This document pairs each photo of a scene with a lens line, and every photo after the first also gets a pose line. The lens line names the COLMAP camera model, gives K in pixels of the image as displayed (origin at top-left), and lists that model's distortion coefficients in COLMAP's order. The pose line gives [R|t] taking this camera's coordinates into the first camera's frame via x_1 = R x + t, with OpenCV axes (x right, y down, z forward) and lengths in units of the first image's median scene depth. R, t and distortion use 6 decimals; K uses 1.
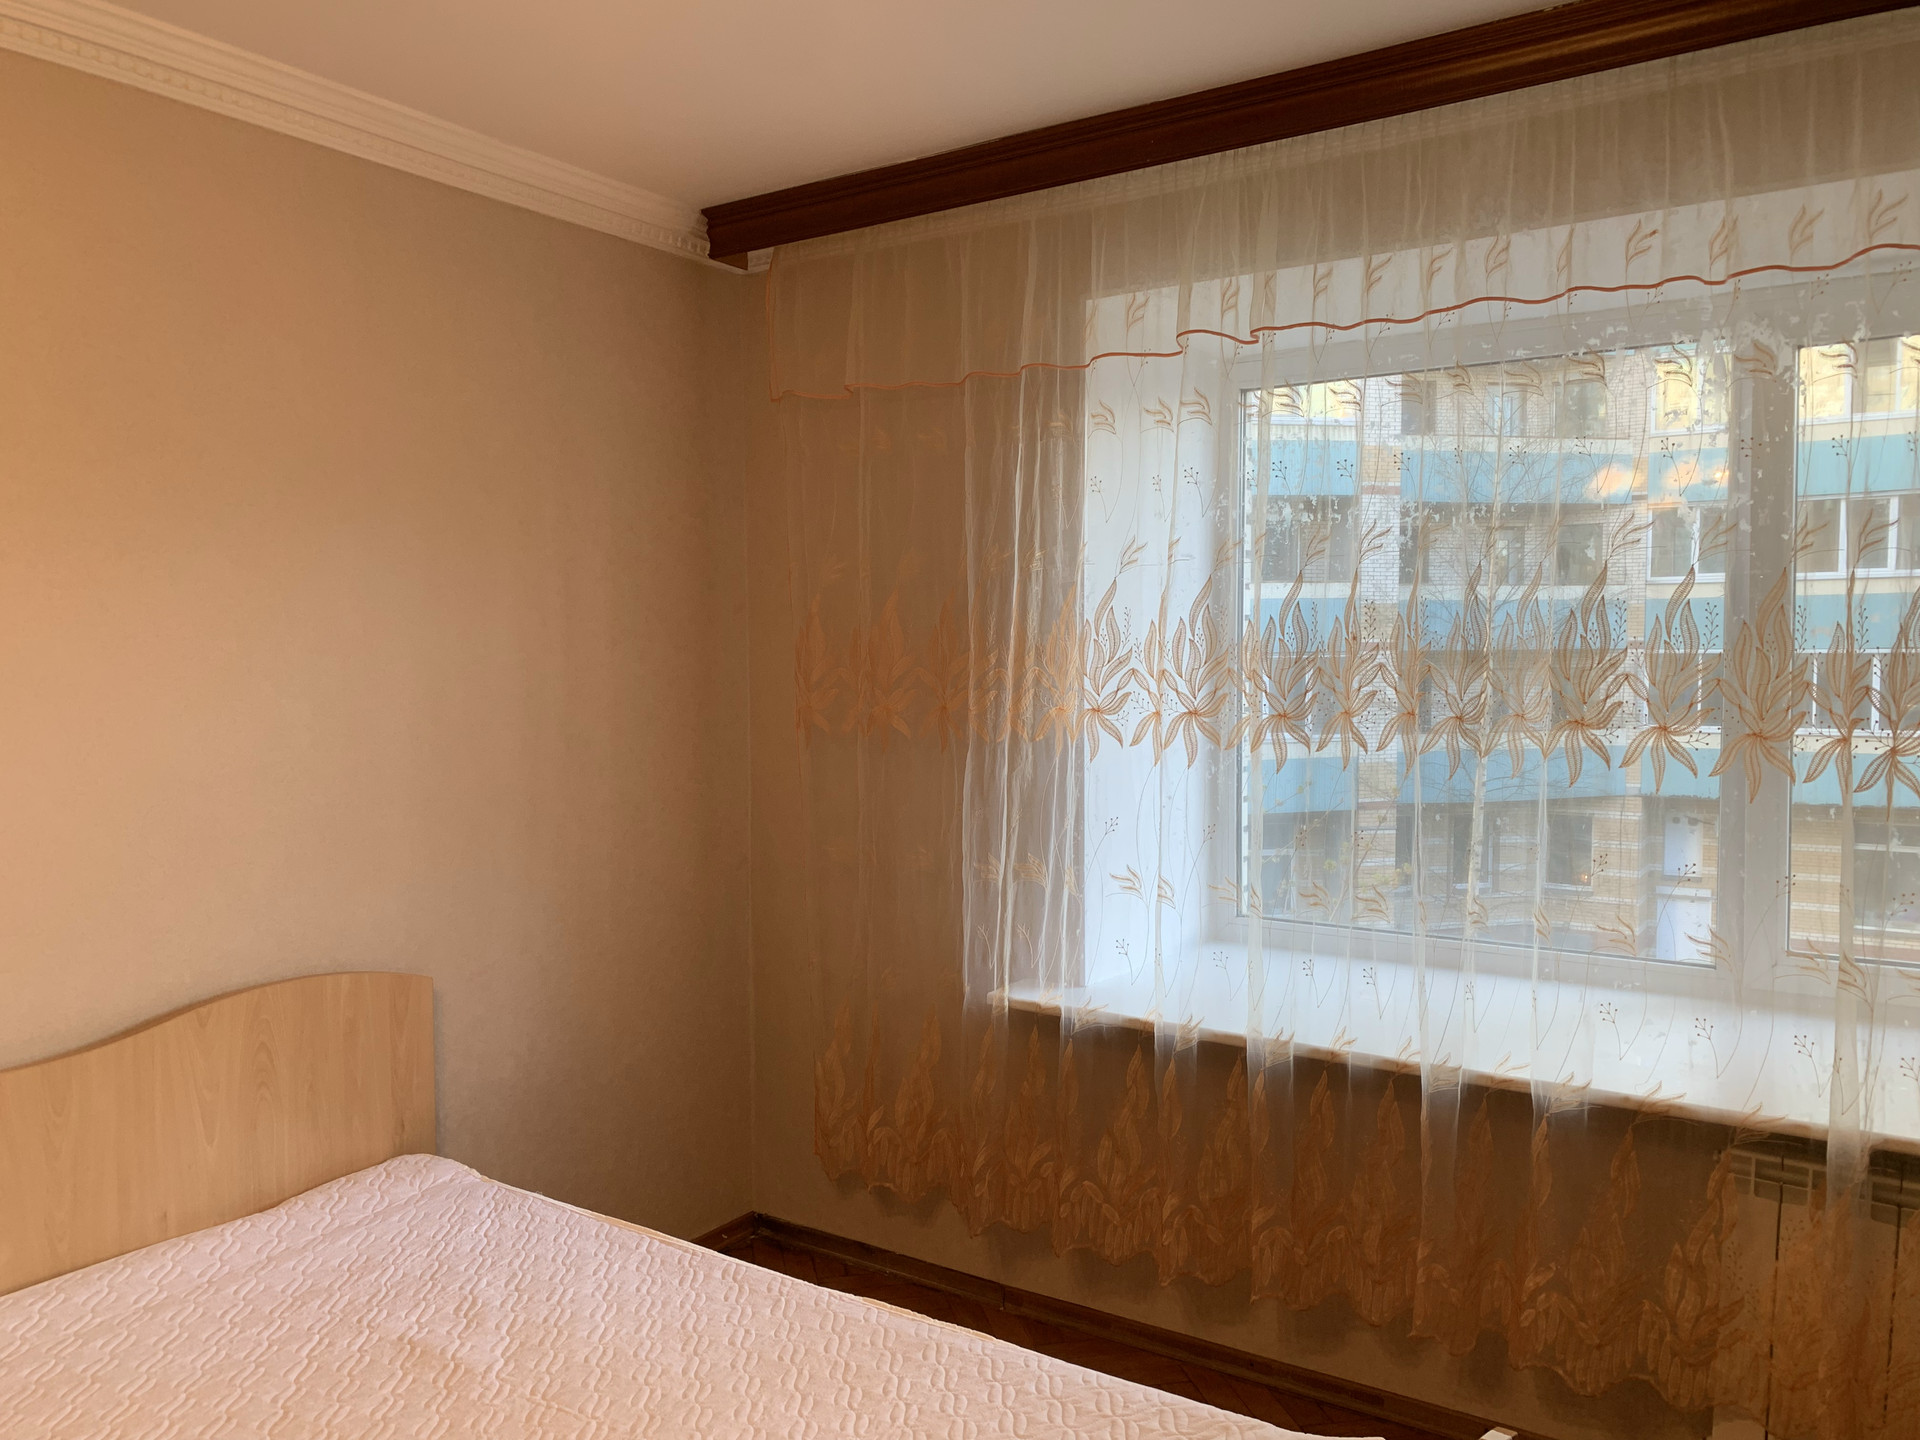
lens RADIAL K [[1459.1, 0, 964.7], [0, 1459.1, 720.7], [0, 0, 1]] dist [0.035530, -0.038604]
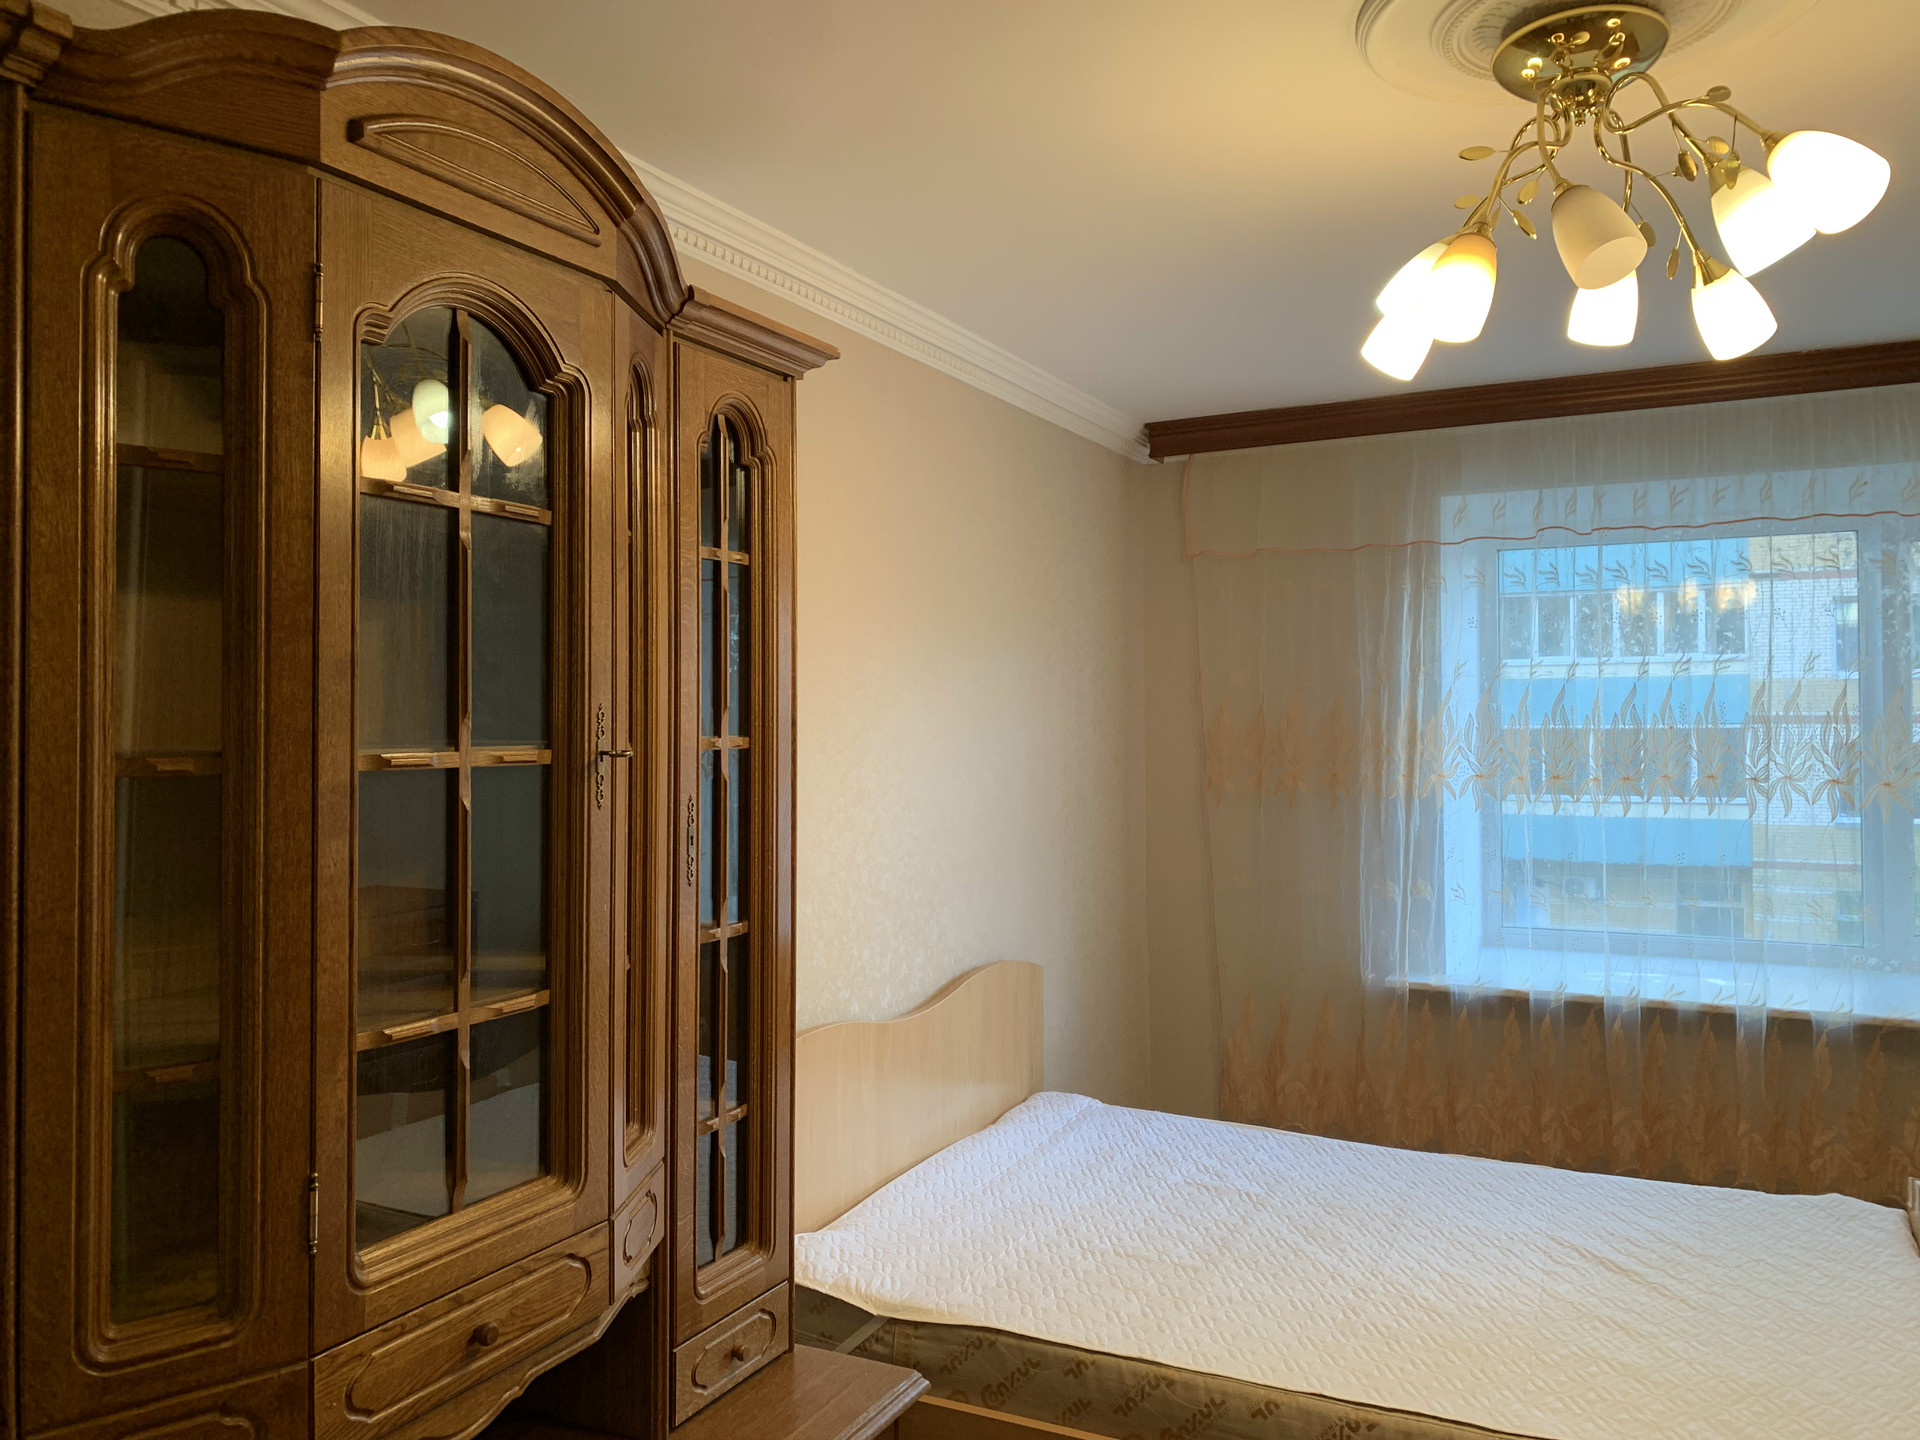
lens RADIAL K [[1459.1, 0, 943.7], [0, 1459.1, 690.3], [0, 0, 1]] dist [0.035530, -0.038604]
pose [[0.993407, -0.000506, 0.114643, -0.693744], [0.008776, 0.997392, -0.071642, 0.007337], [-0.114308, 0.072176, 0.990820, -0.462942]]
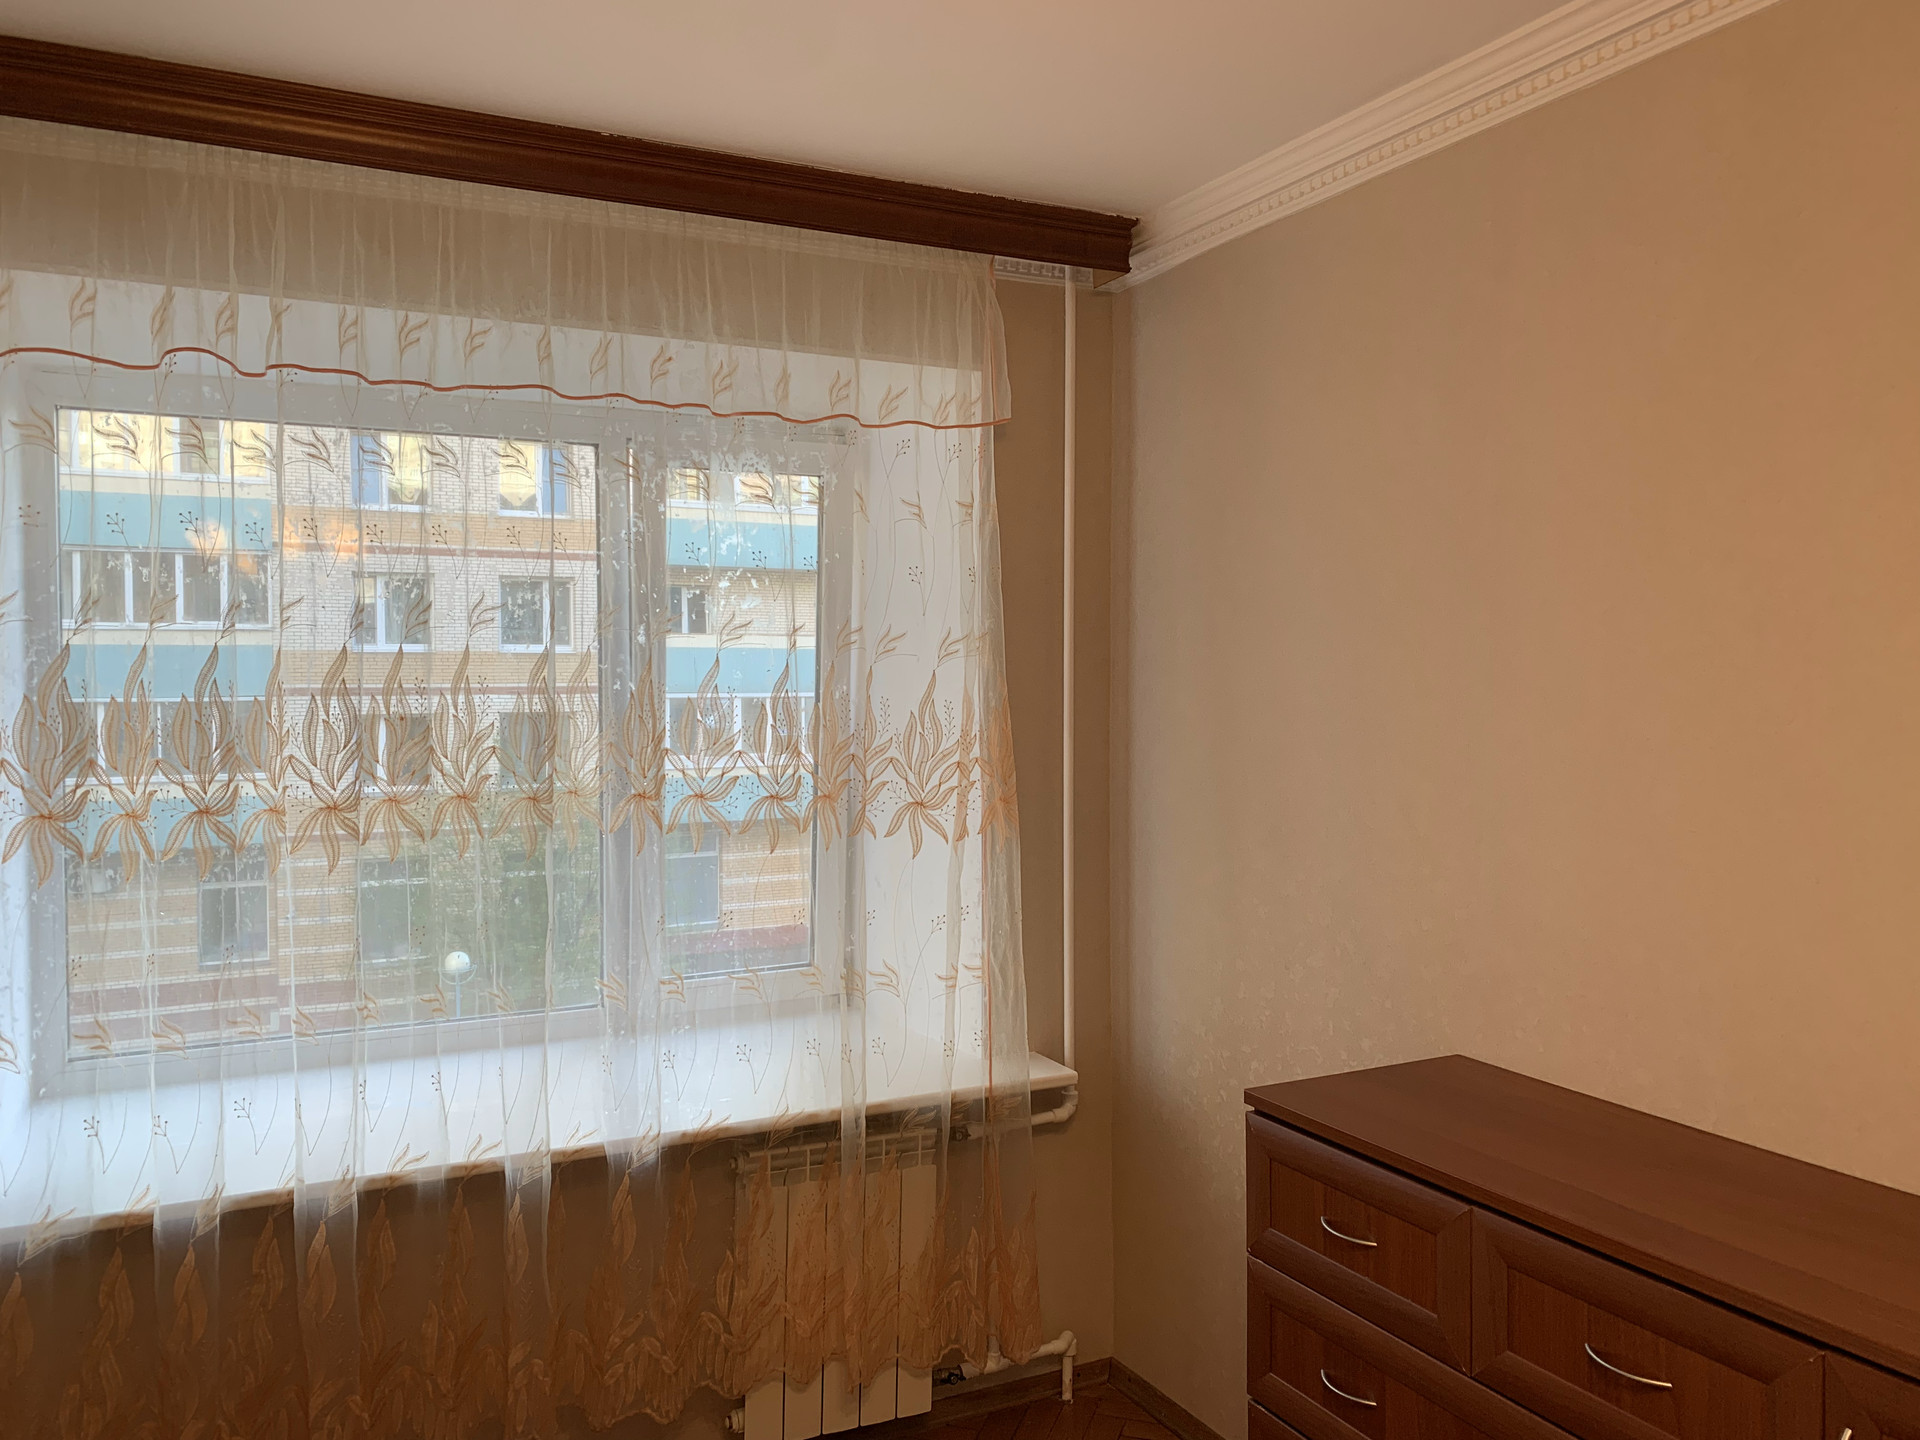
lens RADIAL K [[1459.1, 0, 969.2], [0, 1459.1, 725.5], [0, 0, 1]] dist [0.035530, -0.038604]
pose [[0.494552, -0.012726, 0.869055, -0.373572], [0.050822, 0.998605, -0.014298, -0.021271], [-0.867661, 0.051238, 0.494509, 0.240760]]
